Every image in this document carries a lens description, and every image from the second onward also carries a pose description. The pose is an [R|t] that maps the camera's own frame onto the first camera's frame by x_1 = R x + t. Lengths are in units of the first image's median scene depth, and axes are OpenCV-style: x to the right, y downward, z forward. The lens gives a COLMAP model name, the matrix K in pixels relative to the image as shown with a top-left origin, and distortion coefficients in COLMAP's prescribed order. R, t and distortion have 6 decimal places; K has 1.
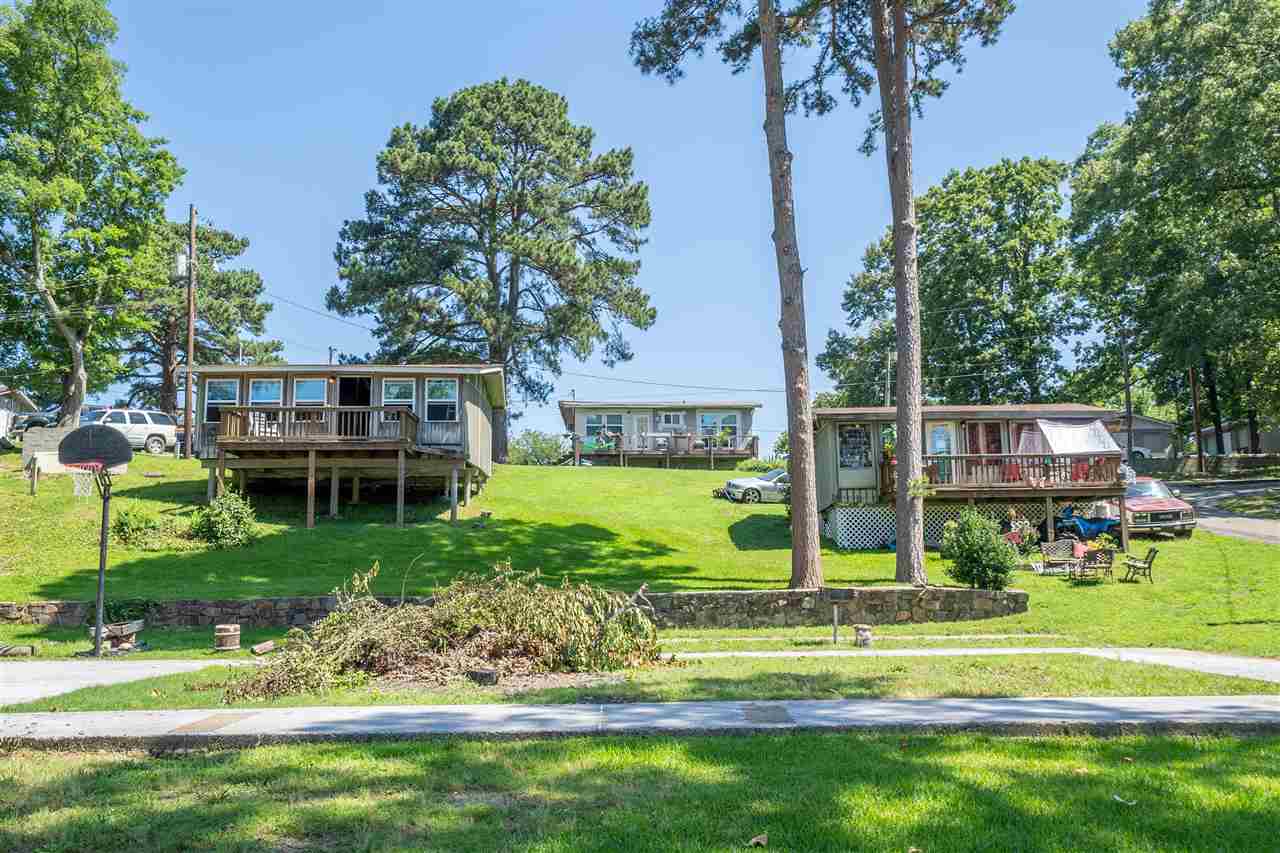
lens RADIAL K [[1105.9, 0, 641.0], [0, 1105.9, 433.3], [0, 0, 1]] dist [0.039246, 0.001667]
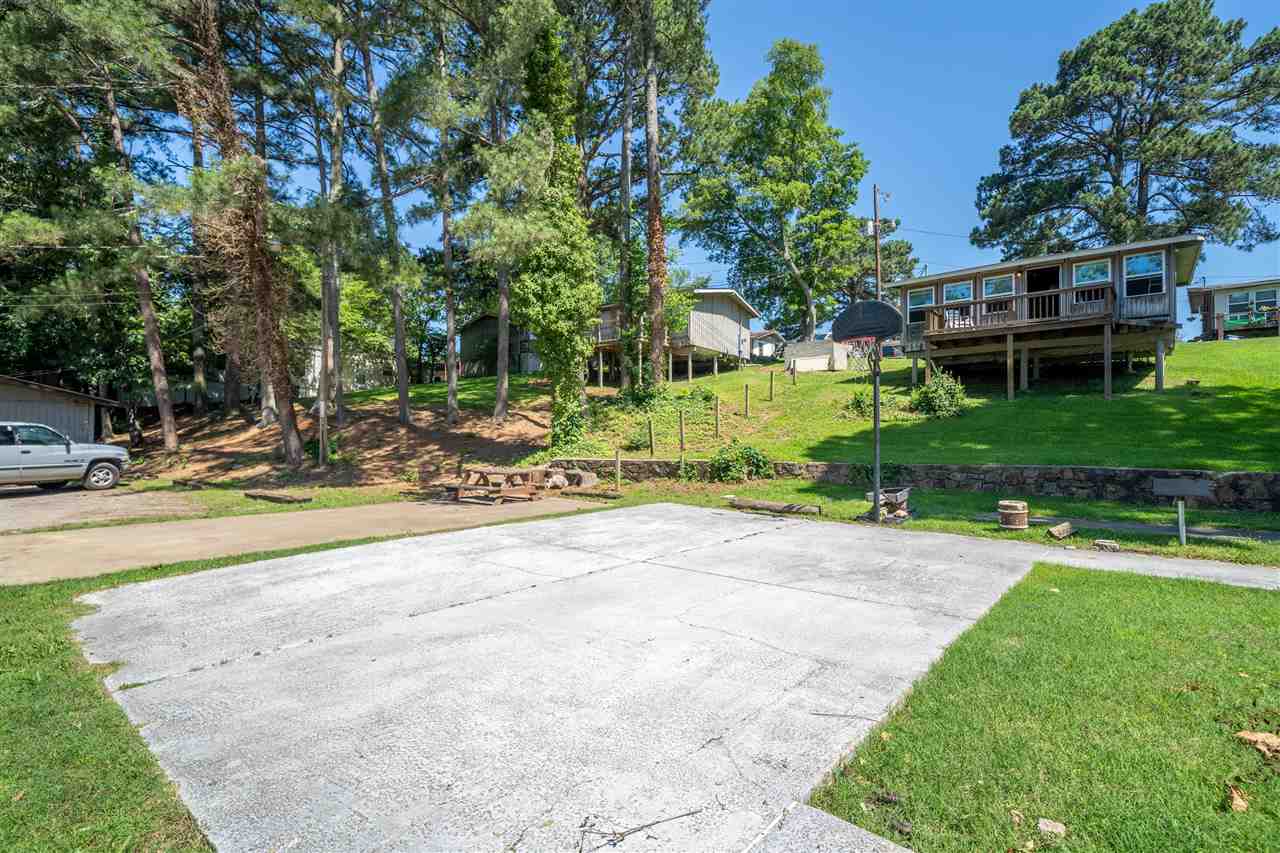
lens RADIAL K [[584.1, 0, 641.4], [0, 584.1, 430.7], [0, 0, 1]] dist [0.000197, -0.000045]
pose [[0.744050, -0.001716, -0.668122, -0.130057], [0.084425, 0.992222, 0.091471, 0.020330], [0.662769, -0.124465, 0.738408, 0.208969]]
